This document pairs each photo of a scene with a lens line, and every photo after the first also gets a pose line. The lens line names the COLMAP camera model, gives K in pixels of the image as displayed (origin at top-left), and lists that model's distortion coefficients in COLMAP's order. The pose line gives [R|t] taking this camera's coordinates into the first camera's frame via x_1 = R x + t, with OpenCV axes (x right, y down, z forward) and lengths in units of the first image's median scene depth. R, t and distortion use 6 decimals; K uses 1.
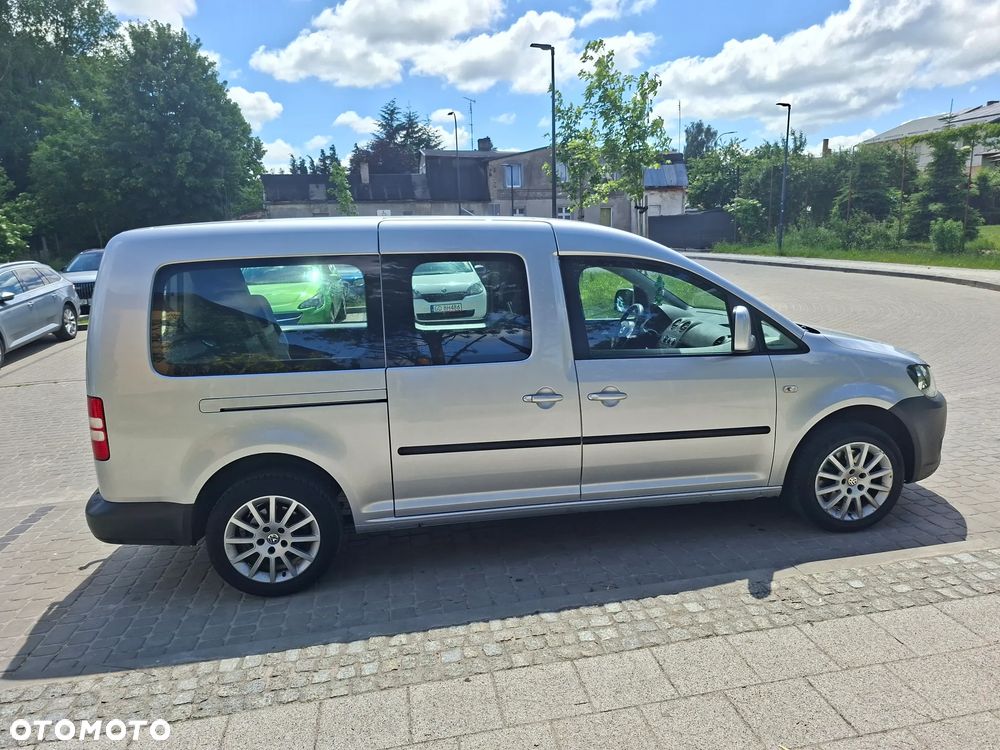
lens RADIAL K [[698.4, 0, 502.6], [0, 698.4, 376.3], [0, 0, 1]] dist [0.091756, -0.114694]
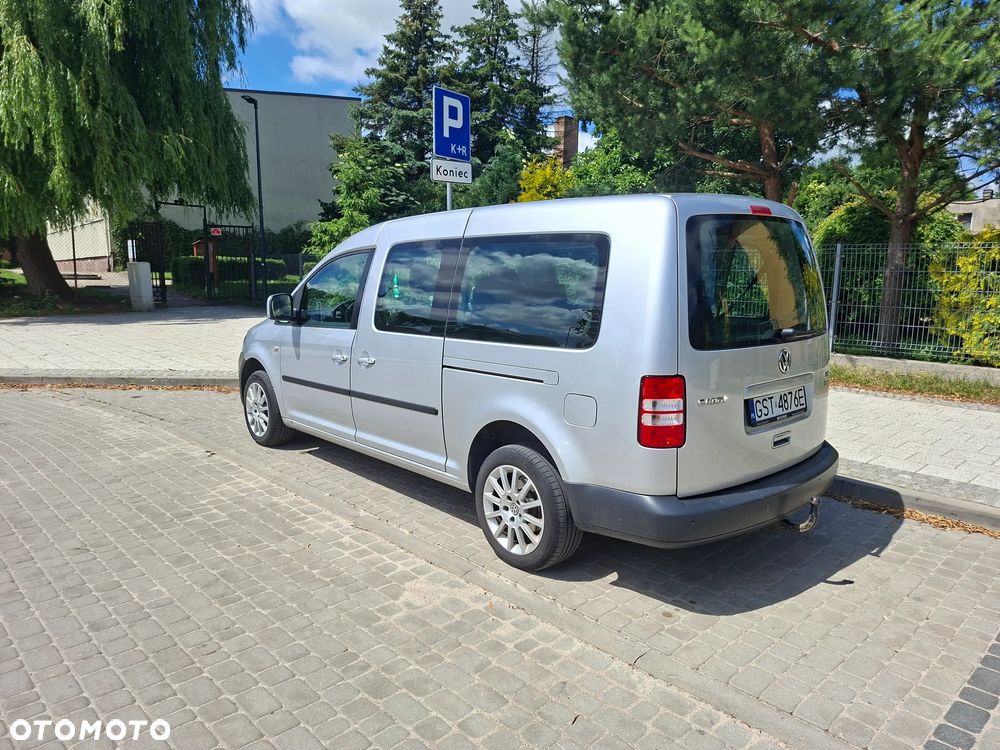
lens RADIAL K [[681.3, 0, 500.0], [0, 681.3, 375.0], [0, 0, 1]] dist [0.091742, -0.108368]
pose [[-0.556584, -0.089634, 0.825942, -1.183820], [0.182604, 0.956653, 0.226872, -0.273689], [-0.810475, 0.277093, -0.516090, 1.968300]]
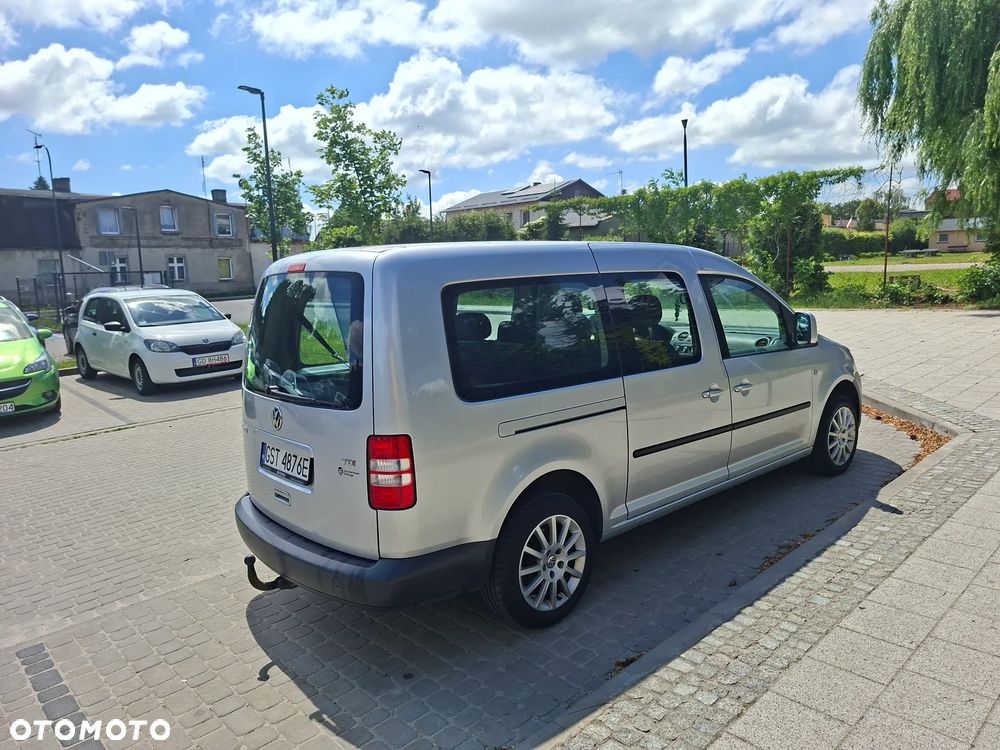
lens RADIAL K [[698.4, 0, 513.3], [0, 698.4, 363.8], [0, 0, 1]] dist [0.090236, -0.112177]
pose [[0.831524, -0.070533, 0.550993, -0.883747], [0.121686, 0.990943, -0.056790, 0.009202], [-0.541996, 0.114271, 0.832576, 0.197189]]
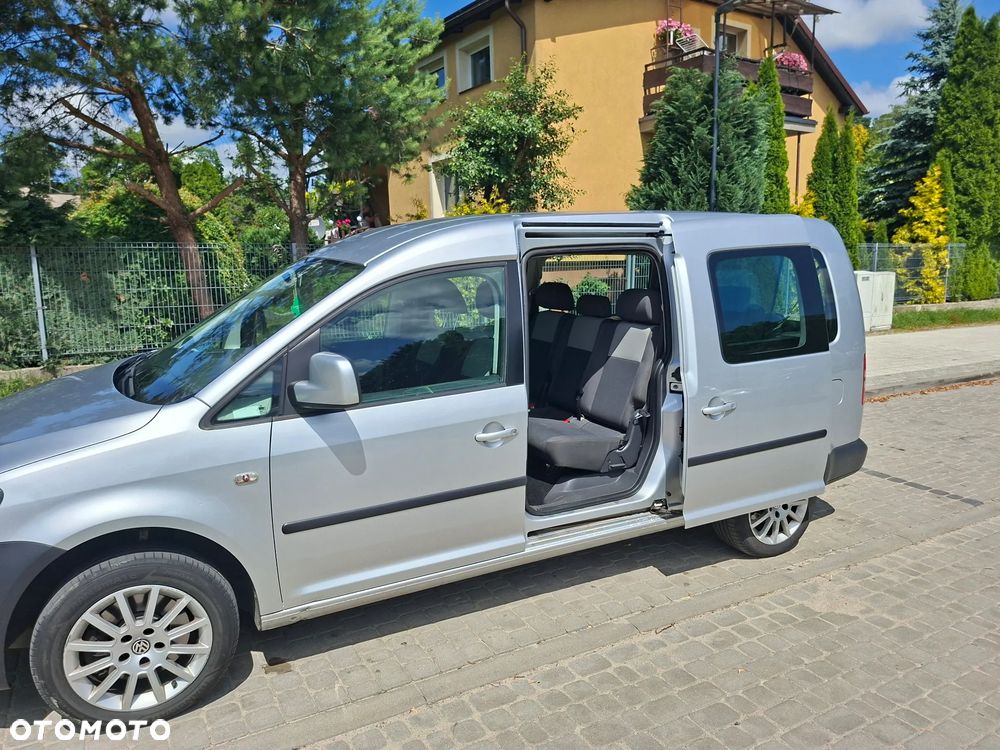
lens RADIAL K [[701.1, 0, 493.9], [0, 701.1, 390.9], [0, 0, 1]] dist [0.050173, -0.054821]
pose [[-0.944495, 0.111842, -0.308903, 0.339211], [-0.016969, 0.922404, 0.385853, -0.435591], [0.328088, 0.369678, -0.869308, 2.238233]]
